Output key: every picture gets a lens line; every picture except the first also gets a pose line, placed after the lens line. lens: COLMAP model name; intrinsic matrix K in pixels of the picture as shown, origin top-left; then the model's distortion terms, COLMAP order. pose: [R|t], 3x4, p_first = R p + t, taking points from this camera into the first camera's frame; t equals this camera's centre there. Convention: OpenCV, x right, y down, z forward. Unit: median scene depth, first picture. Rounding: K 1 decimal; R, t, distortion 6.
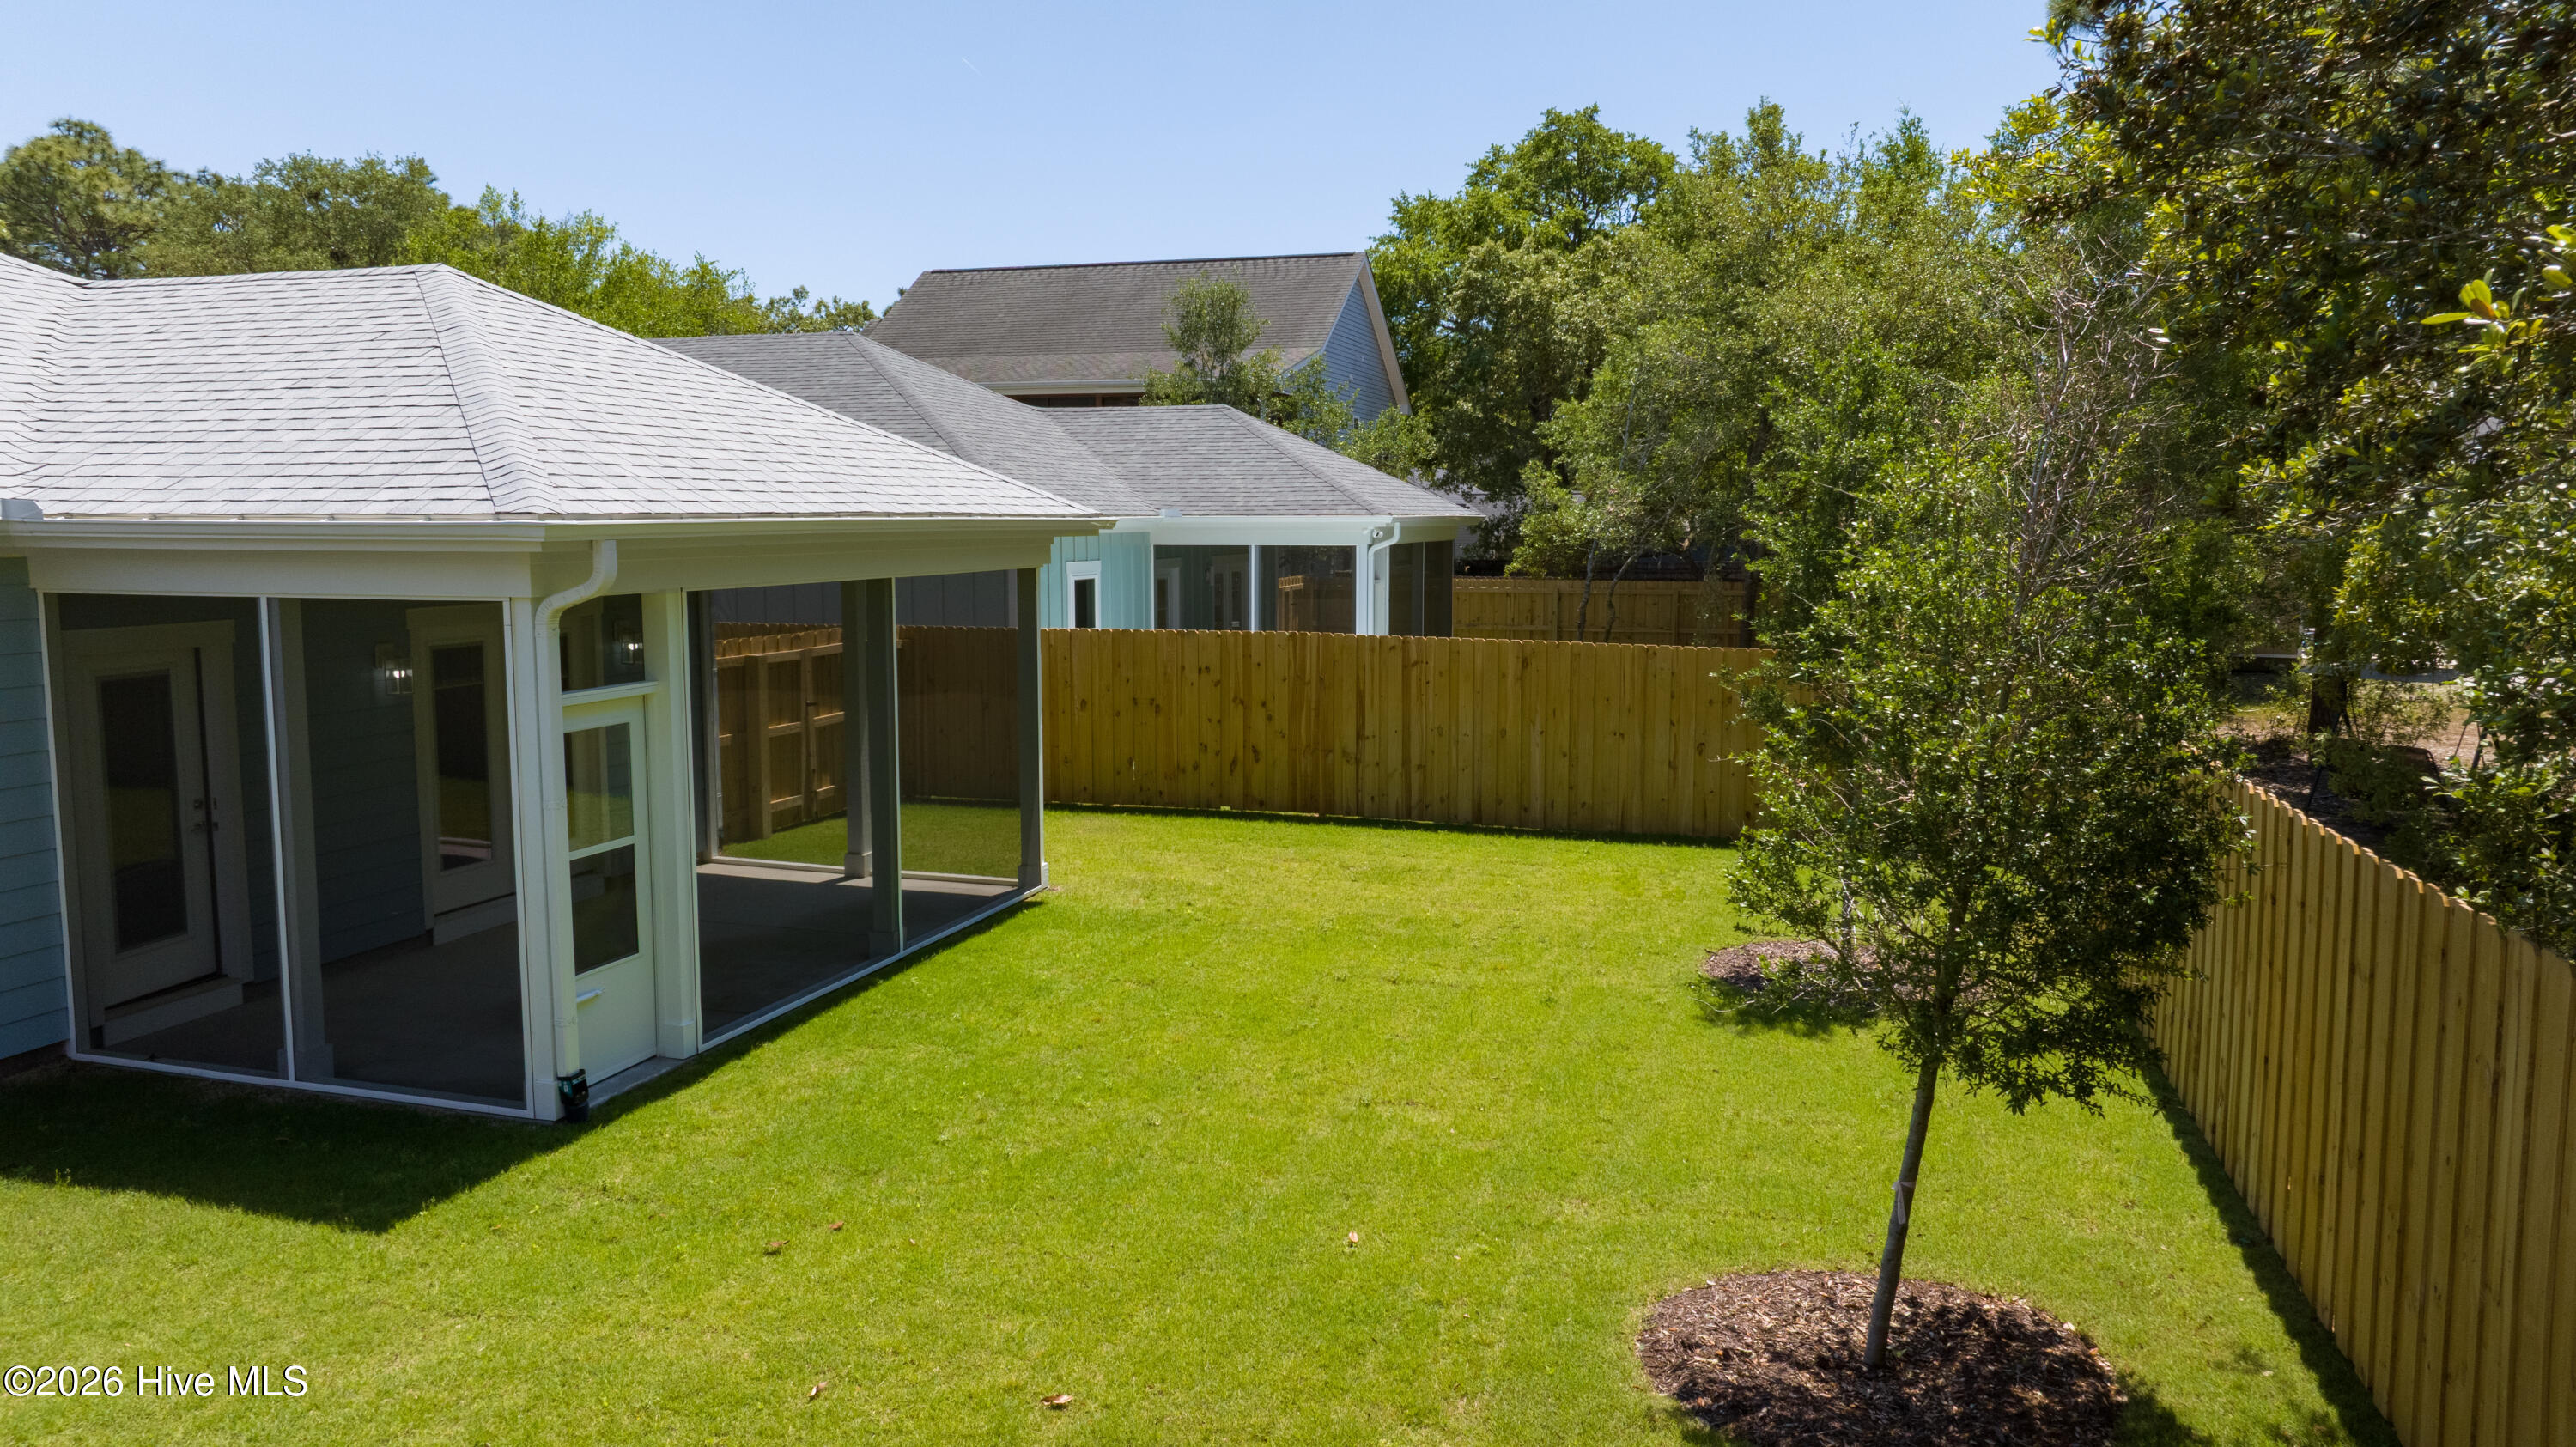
lens RADIAL K [[1802.3, 0, 1288.7], [0, 1802.3, 711.2], [0, 0, 1]] dist [-0.022013, 0.002731]
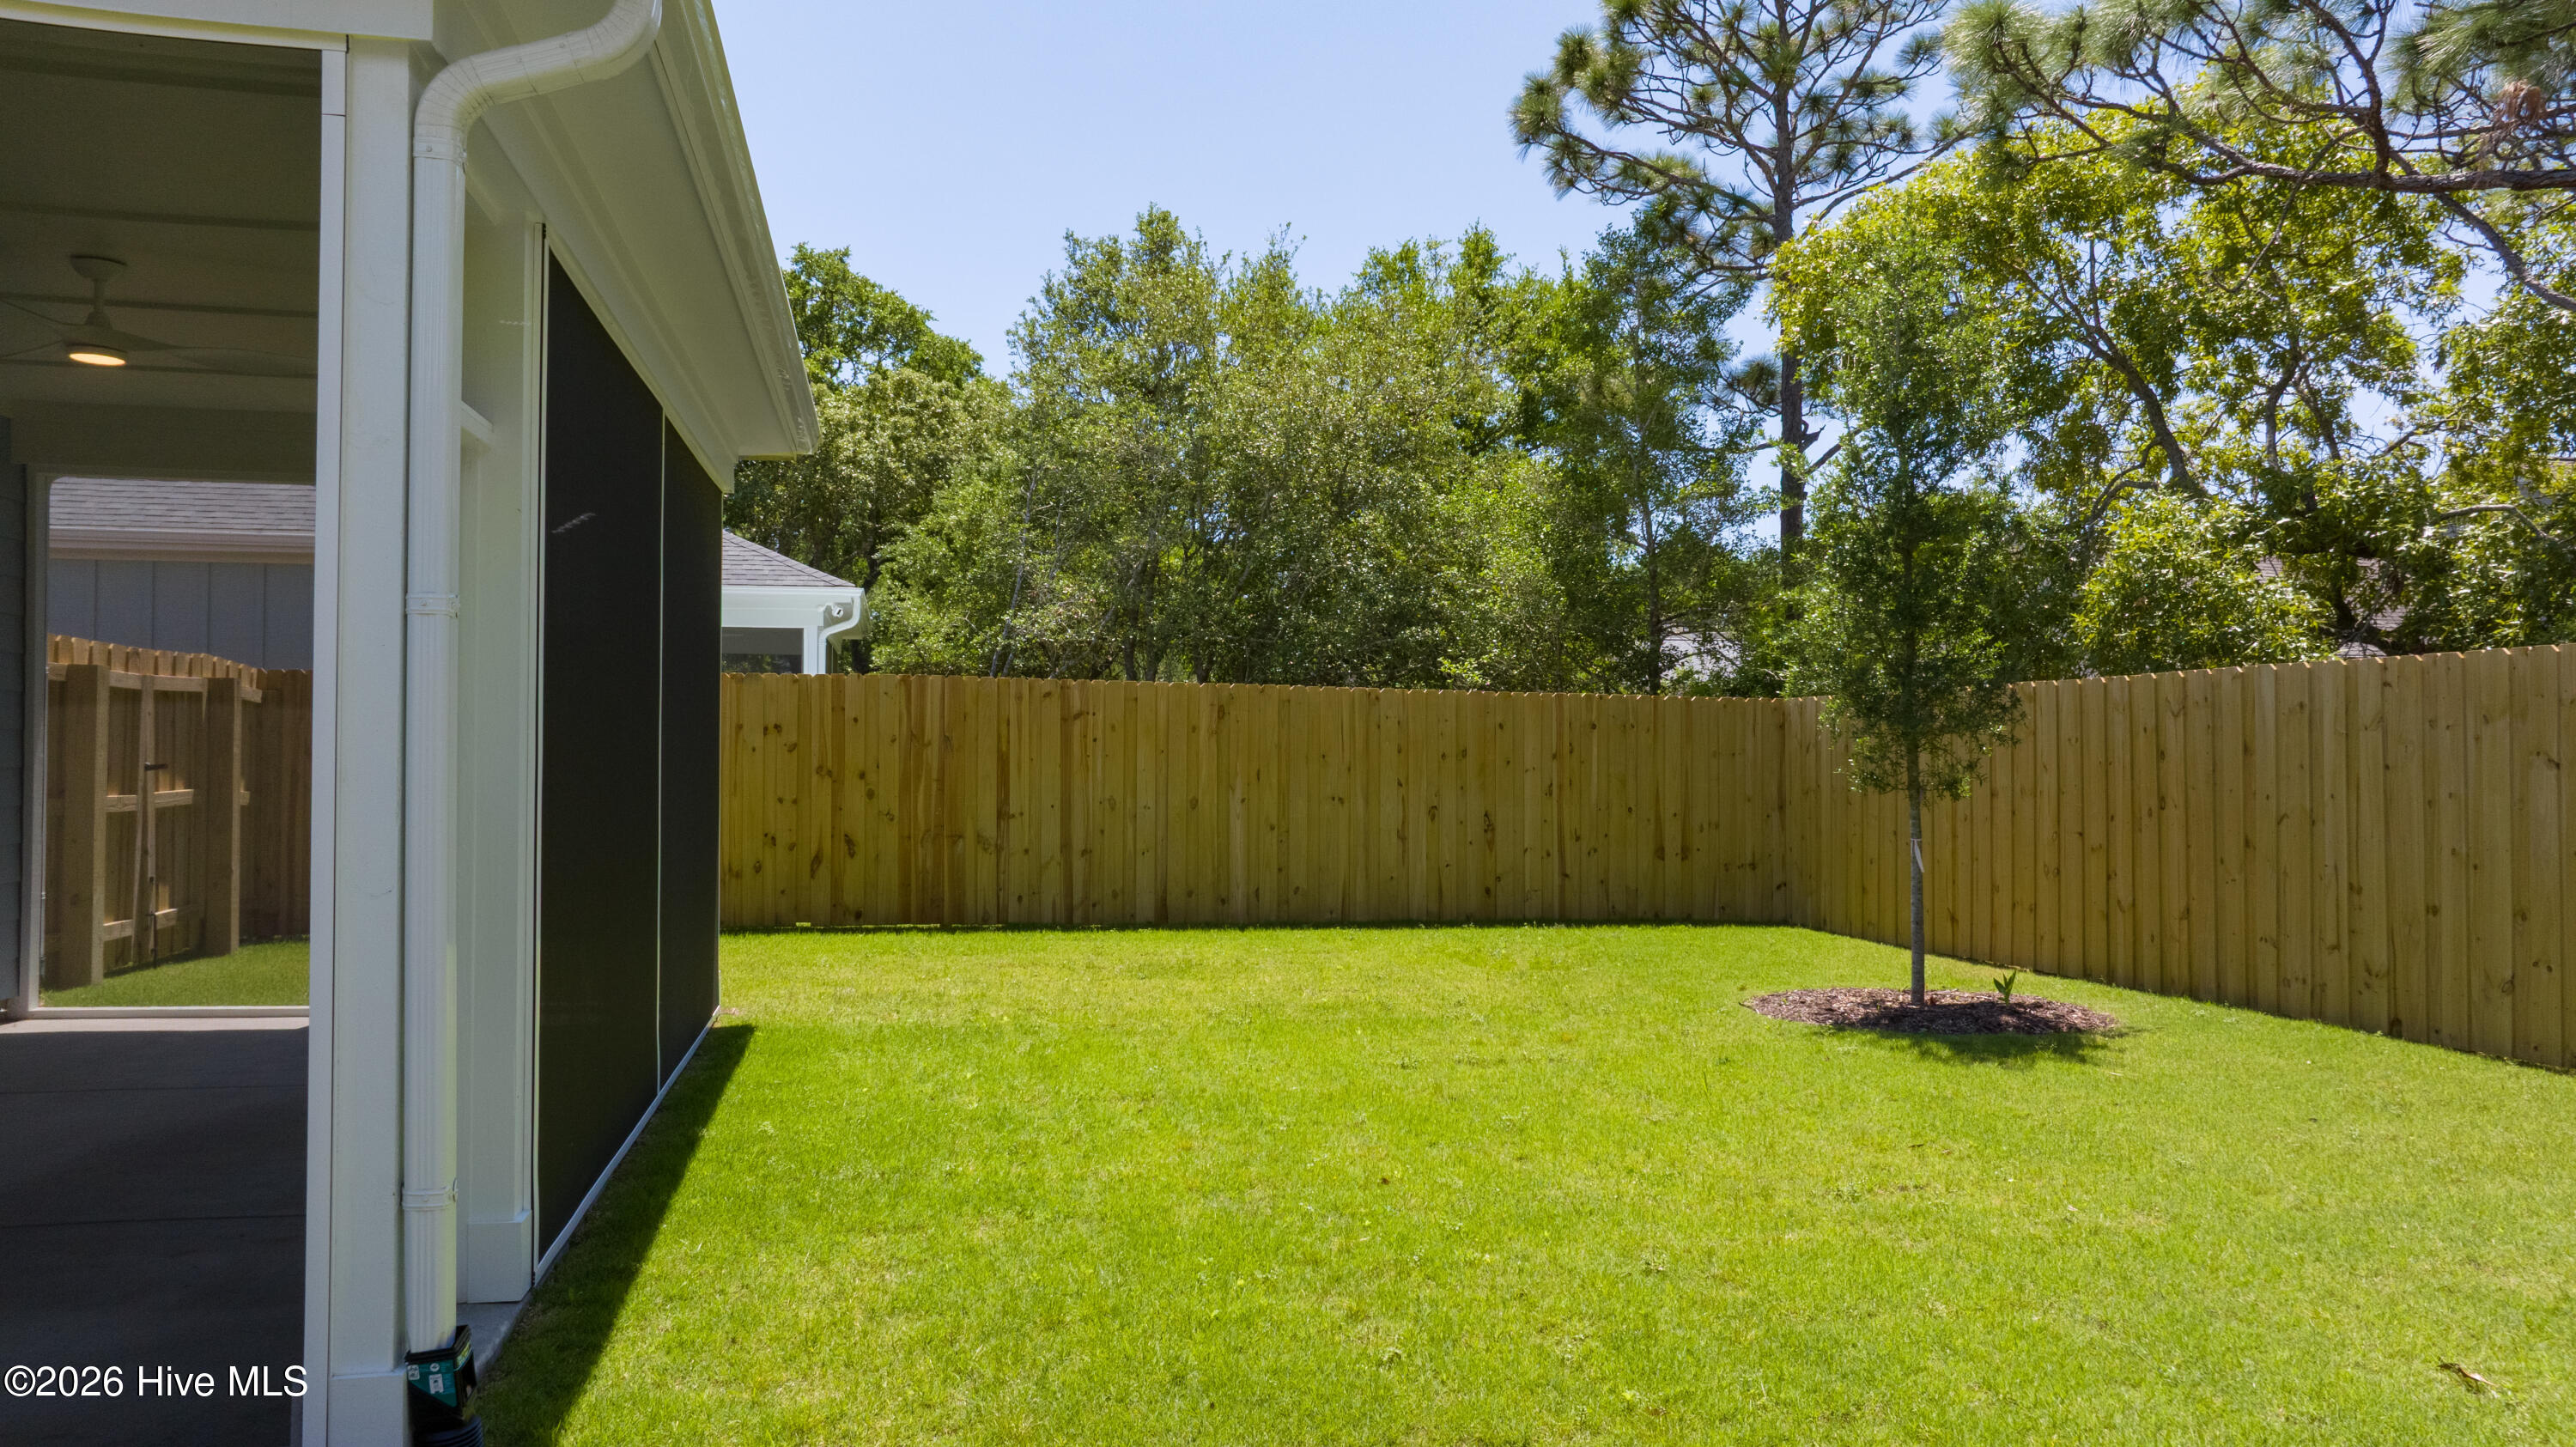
lens RADIAL K [[1803.8, 0, 1290.5], [0, 1803.8, 723.6], [0, 0, 1]] dist [-0.035464, 0.019729]
pose [[0.877617, 0.009957, 0.479260, -0.224463], [0.047457, 0.993068, -0.107534, 0.065560], [-0.477008, 0.117118, 0.871061, 0.308147]]
